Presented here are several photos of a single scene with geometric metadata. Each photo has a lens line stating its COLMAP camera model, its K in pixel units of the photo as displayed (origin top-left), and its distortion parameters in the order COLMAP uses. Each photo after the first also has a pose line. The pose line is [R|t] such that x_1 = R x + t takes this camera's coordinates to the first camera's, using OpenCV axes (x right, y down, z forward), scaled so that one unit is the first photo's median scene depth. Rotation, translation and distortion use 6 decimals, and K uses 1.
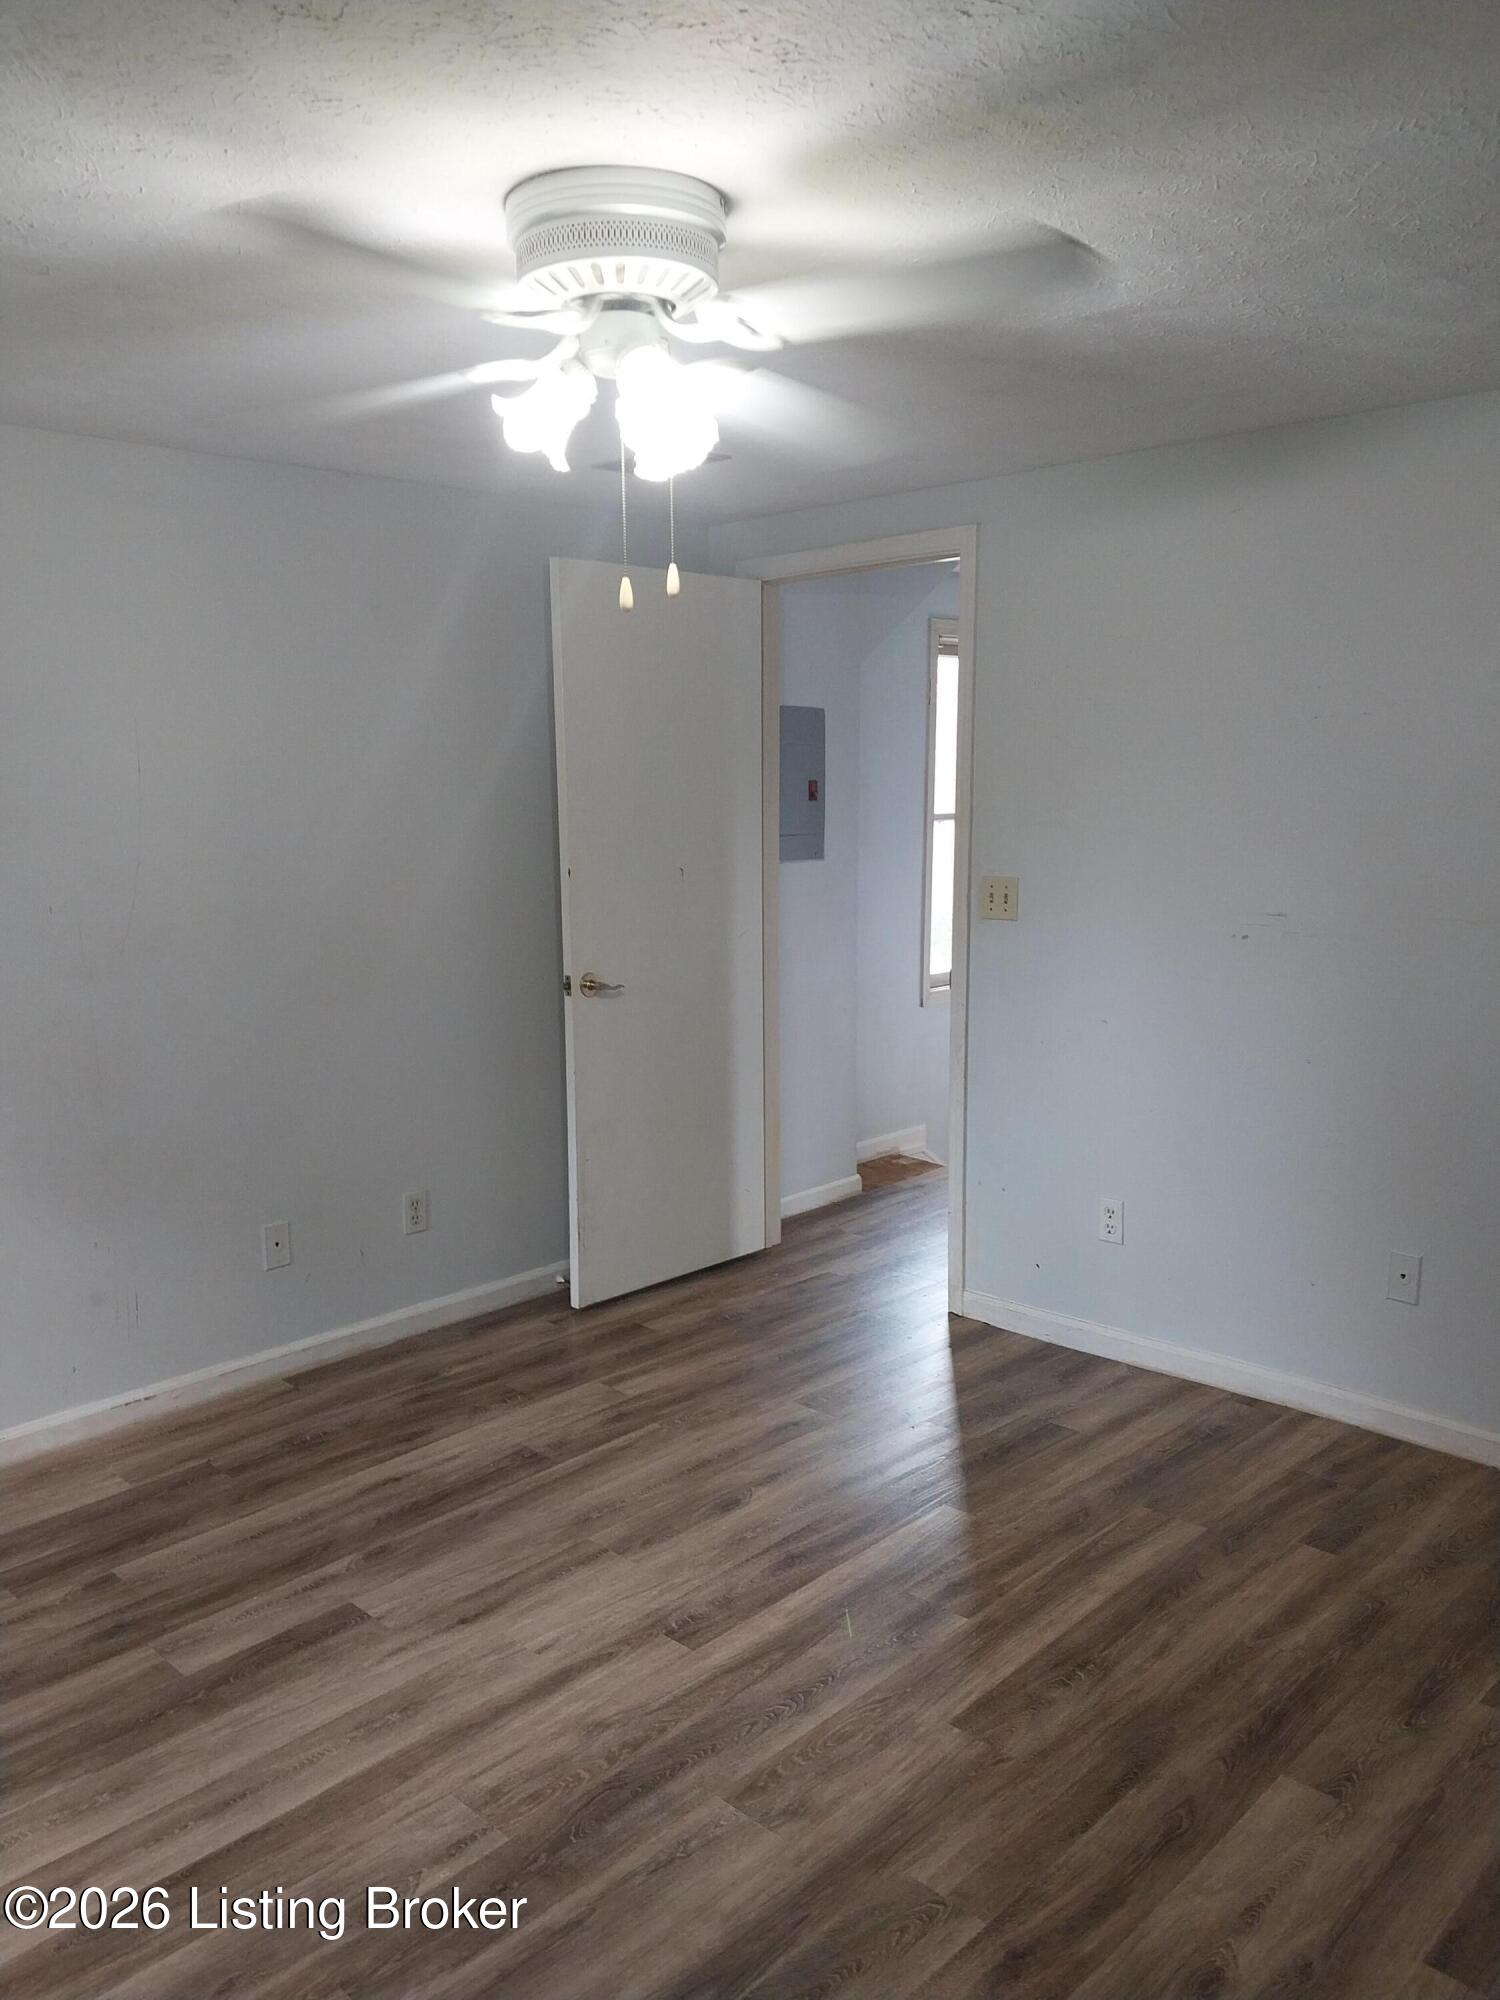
lens RADIAL K [[1517.0, 0, 750.3], [0, 1517.0, 1000.4], [0, 0, 1]] dist [-0.000846, -0.002720]
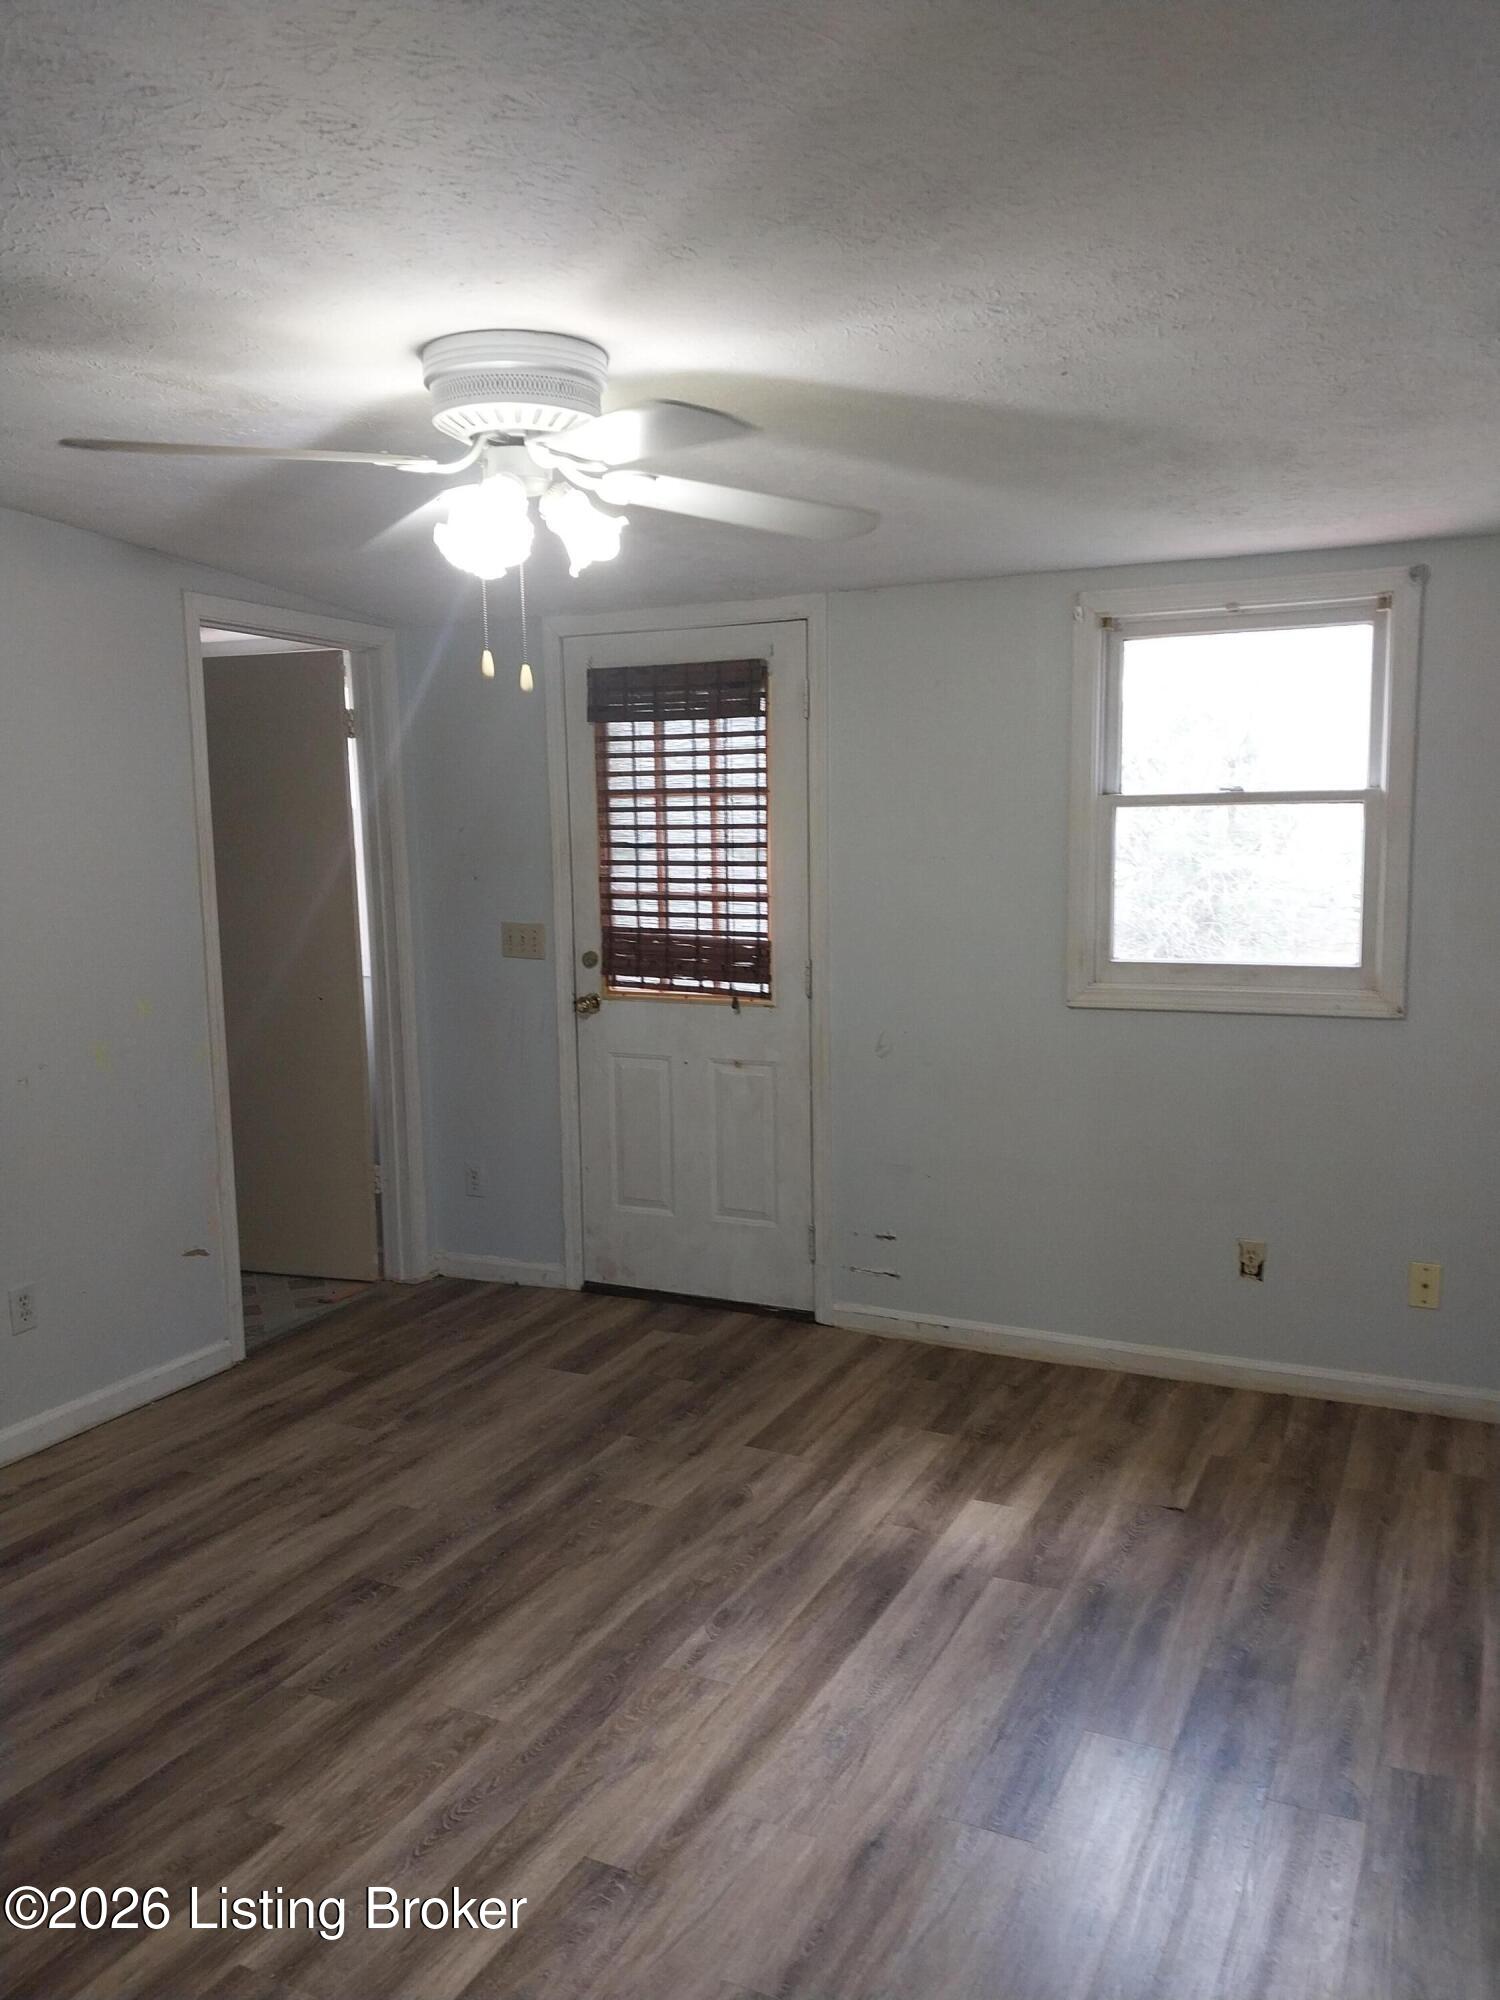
lens RADIAL K [[1517.0, 0, 749.7], [0, 1517.0, 1001.7], [0, 0, 1]] dist [-0.000846, -0.002720]
pose [[-0.945703, 0.068491, -0.317733, 0.125783], [-0.021914, 0.961887, 0.272569, -0.301613], [0.324291, 0.264733, -0.908158, 1.878137]]
